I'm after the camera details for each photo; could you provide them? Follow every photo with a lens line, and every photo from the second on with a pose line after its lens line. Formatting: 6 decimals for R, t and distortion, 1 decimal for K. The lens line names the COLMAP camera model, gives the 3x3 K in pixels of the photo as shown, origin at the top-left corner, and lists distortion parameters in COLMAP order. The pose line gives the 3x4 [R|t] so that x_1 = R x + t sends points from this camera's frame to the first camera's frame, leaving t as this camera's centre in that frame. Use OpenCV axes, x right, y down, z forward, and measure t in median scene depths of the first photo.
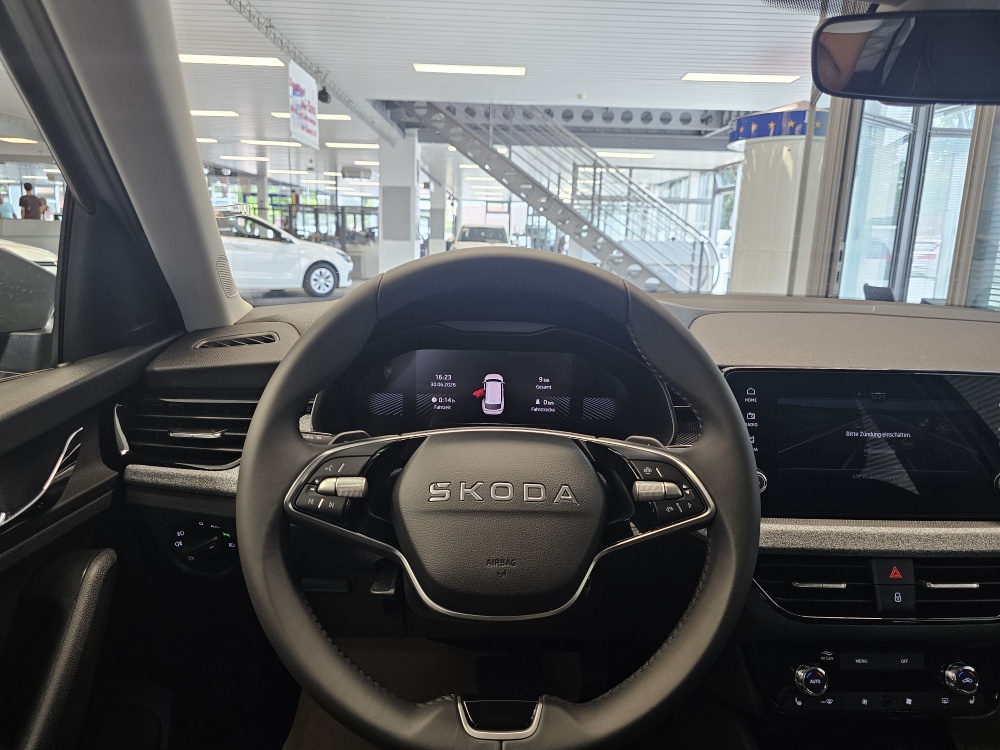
lens RADIAL K [[679.0, 0, 499.1], [0, 679.0, 368.5], [0, 0, 1]] dist [0.057888, -0.058723]
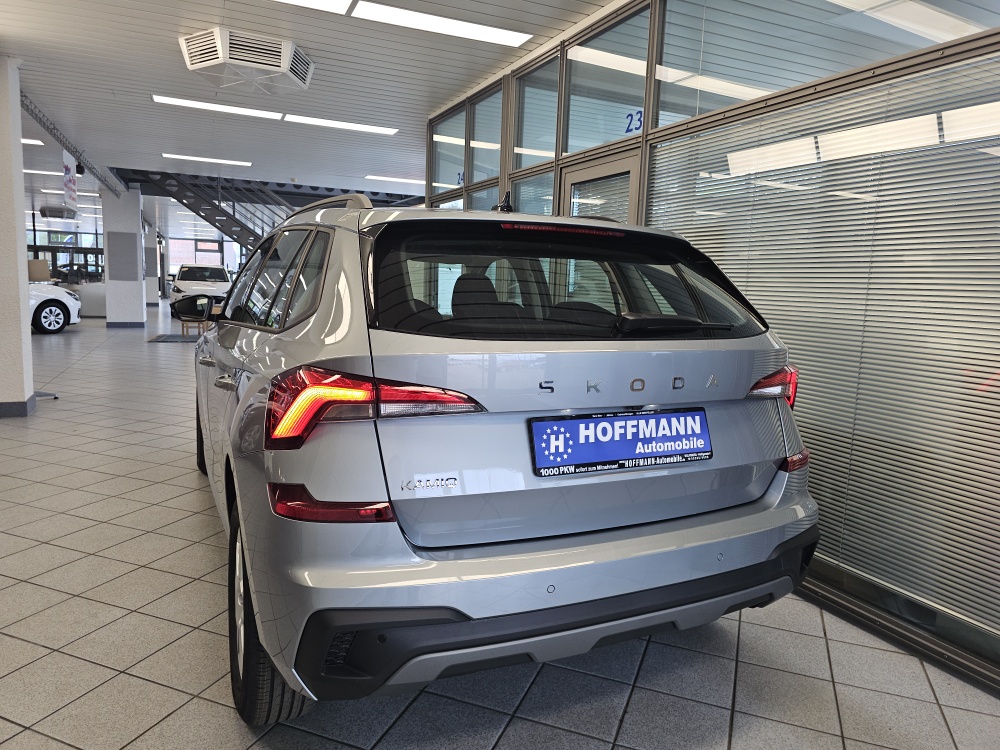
lens RADIAL K [[679.0, 0, 503.0], [0, 679.0, 369.2], [0, 0, 1]] dist [0.057888, -0.058723]
pose [[0.914949, -0.050610, 0.400384, -0.689835], [0.071008, 0.996816, -0.036266, 0.641730], [-0.397274, 0.061612, 0.915629, -4.216875]]
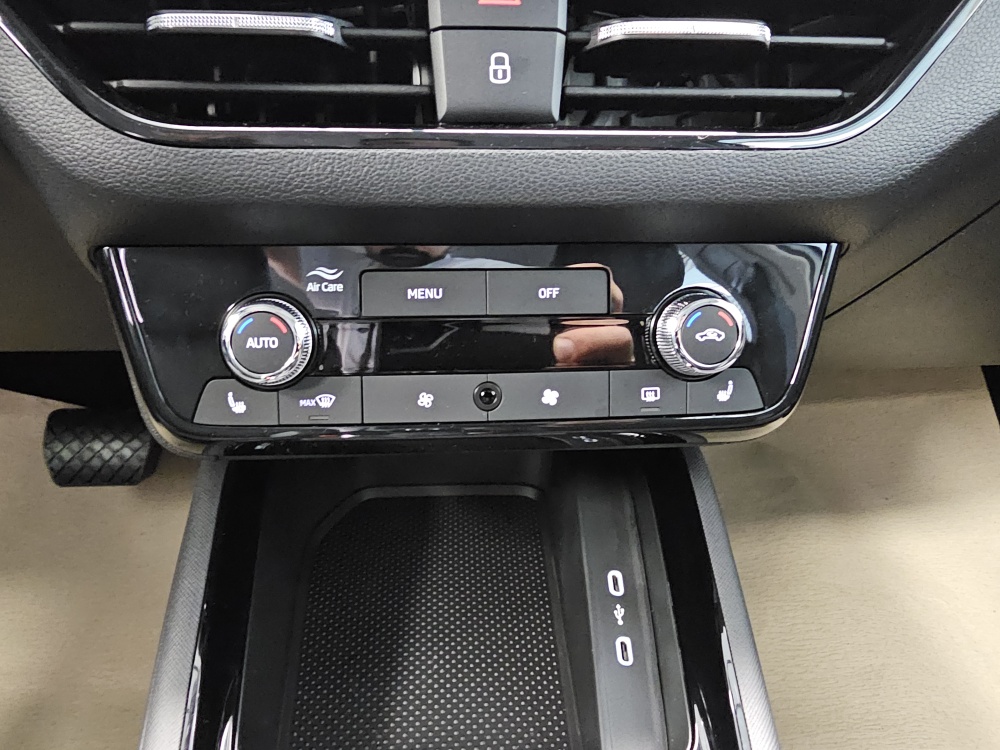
lens RADIAL K [[683.9, 0, 460.7], [0, 683.9, 373.9], [0, 0, 1]] dist [0.002959, 0.001299]
pose [[0.999015, -0.026328, 0.035708, 0.432852], [0.015470, 0.961087, 0.275811, 0.299937], [-0.041580, -0.274987, 0.960548, 0.530097]]
